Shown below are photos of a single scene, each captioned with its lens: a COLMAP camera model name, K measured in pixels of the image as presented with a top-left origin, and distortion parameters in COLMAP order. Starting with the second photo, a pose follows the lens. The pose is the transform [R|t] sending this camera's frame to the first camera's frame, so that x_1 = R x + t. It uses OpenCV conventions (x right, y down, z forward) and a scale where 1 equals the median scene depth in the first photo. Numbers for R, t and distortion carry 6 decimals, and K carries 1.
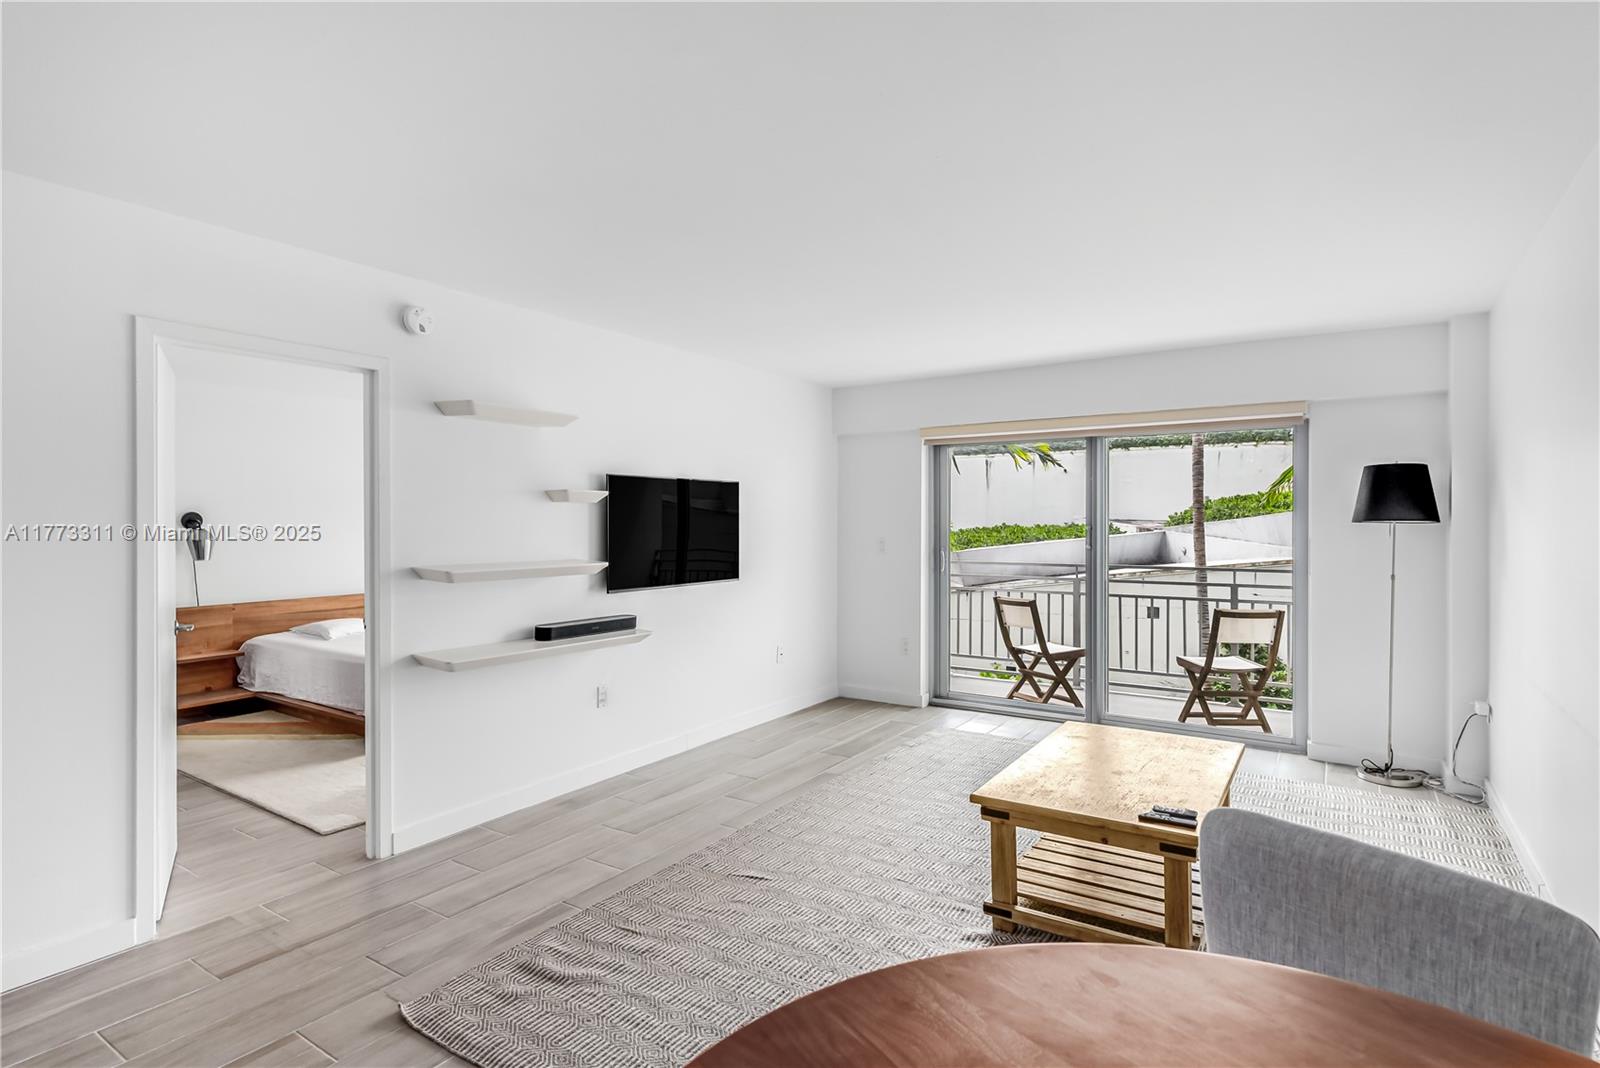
lens RADIAL K [[806.2, 0, 793.5], [0, 806.2, 529.6], [0, 0, 1]] dist [-0.002281, -0.000708]
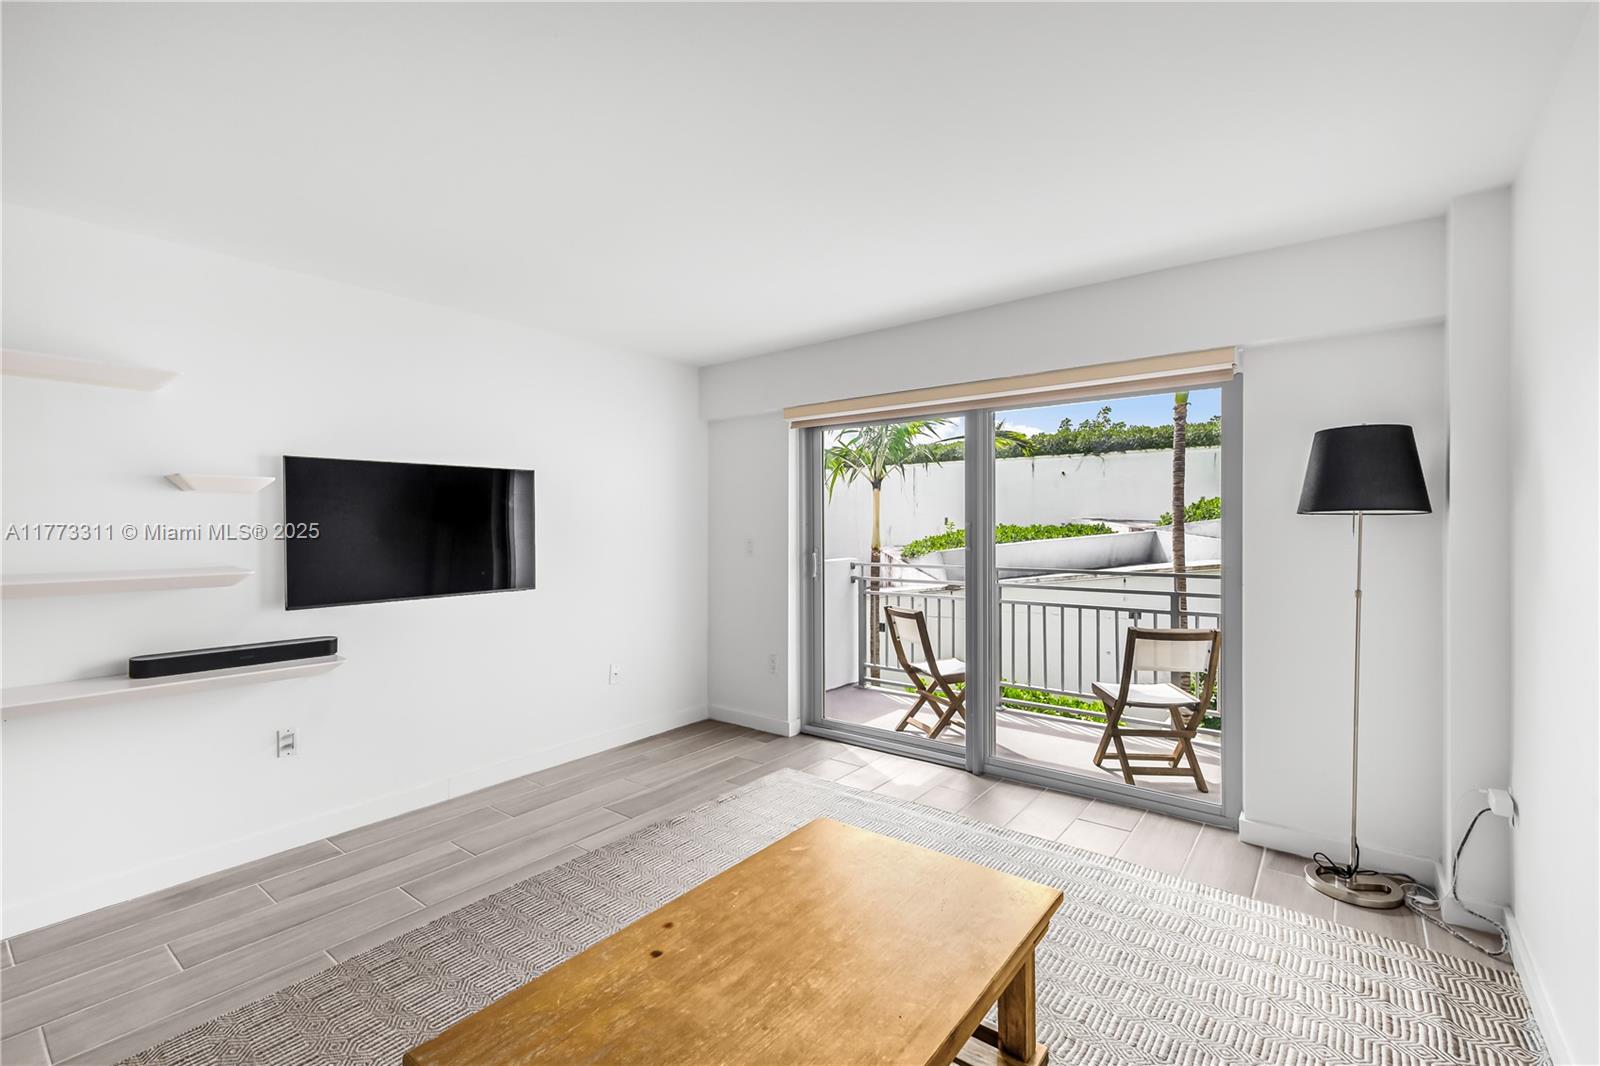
lens RADIAL K [[698.3, 0, 800.9], [0, 698.3, 533.2], [0, 0, 1]] dist [0.000860, 0.001067]
pose [[0.997550, -0.002175, -0.069929, 0.255469], [0.002427, 0.999991, 0.003524, 0.003759], [0.069920, -0.003686, 0.997546, 0.305117]]
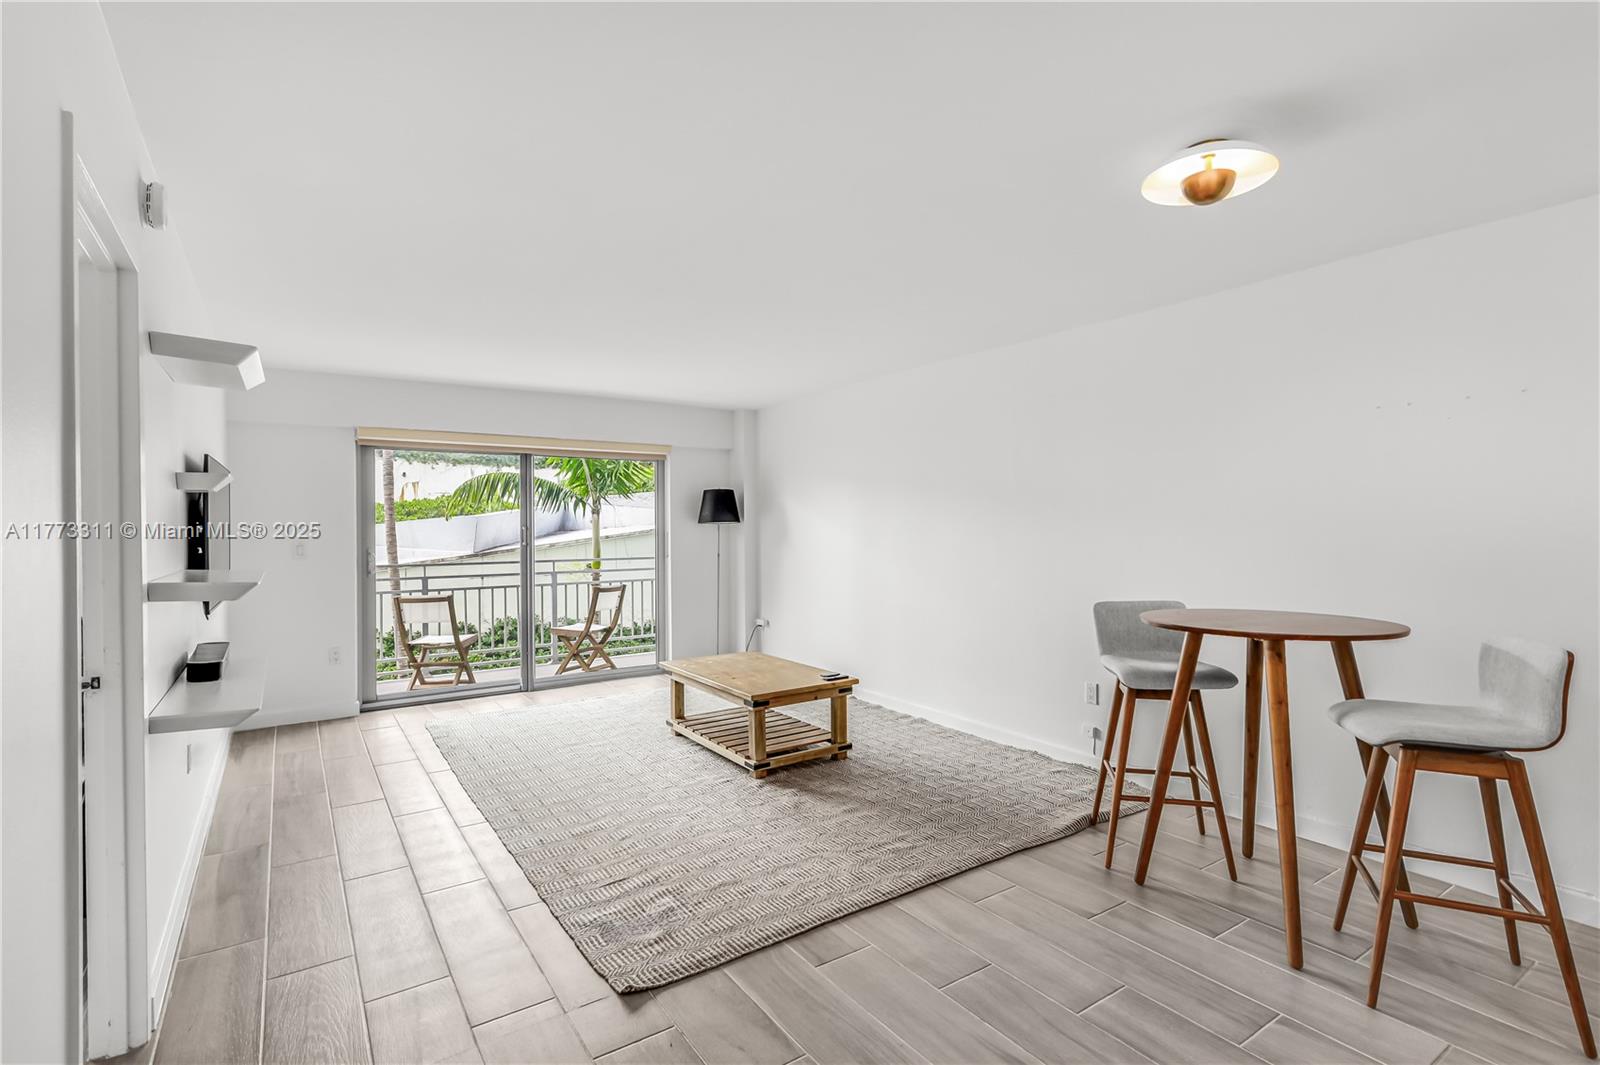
lens RADIAL K [[776.9, 0, 796.6], [0, 776.9, 530.0], [0, 0, 1]] dist [0.000278, -0.000822]
pose [[0.378950, -0.002793, 0.925413, -0.568647], [0.014744, 0.999887, -0.003019, 0.010656], [-0.925300, 0.014788, 0.378948, 0.184747]]
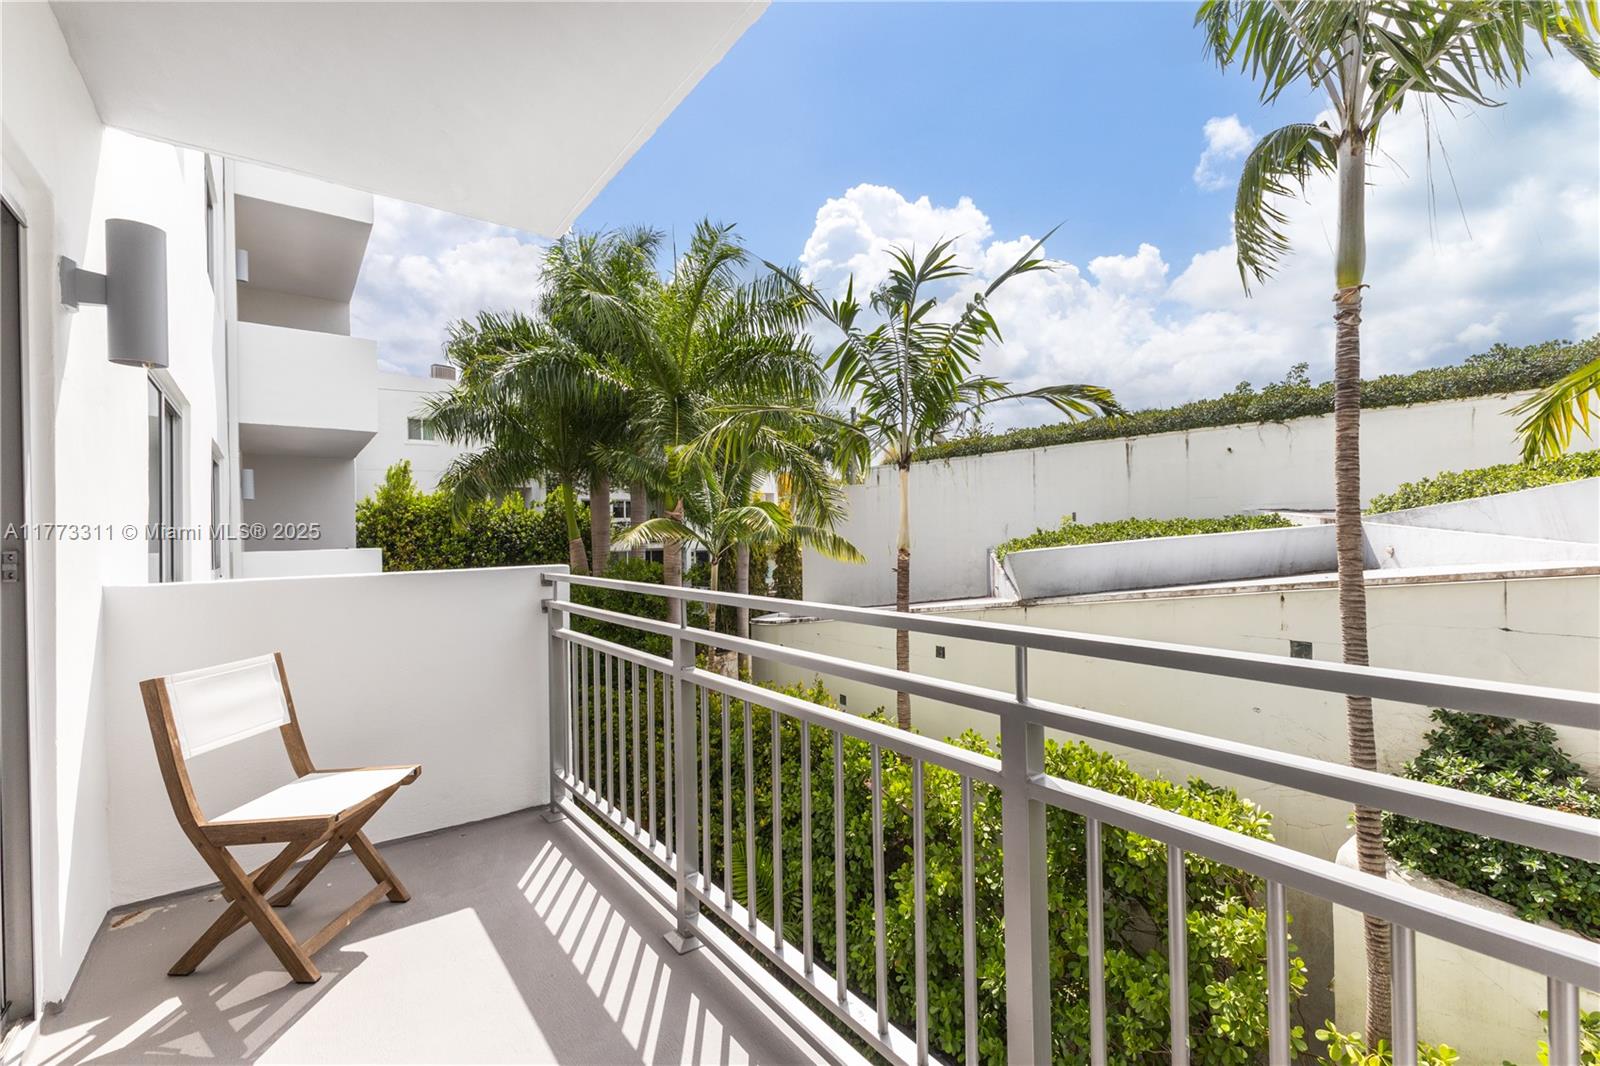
lens RADIAL K [[698.3, 0, 798.7], [0, 698.3, 531.9], [0, 0, 1]] dist [0.000860, 0.001067]
pose [[0.947479, -0.013737, -0.319523, 0.661465], [0.012928, 0.999906, -0.004652, 0.022558], [0.319556, 0.000277, 0.947567, 0.942931]]
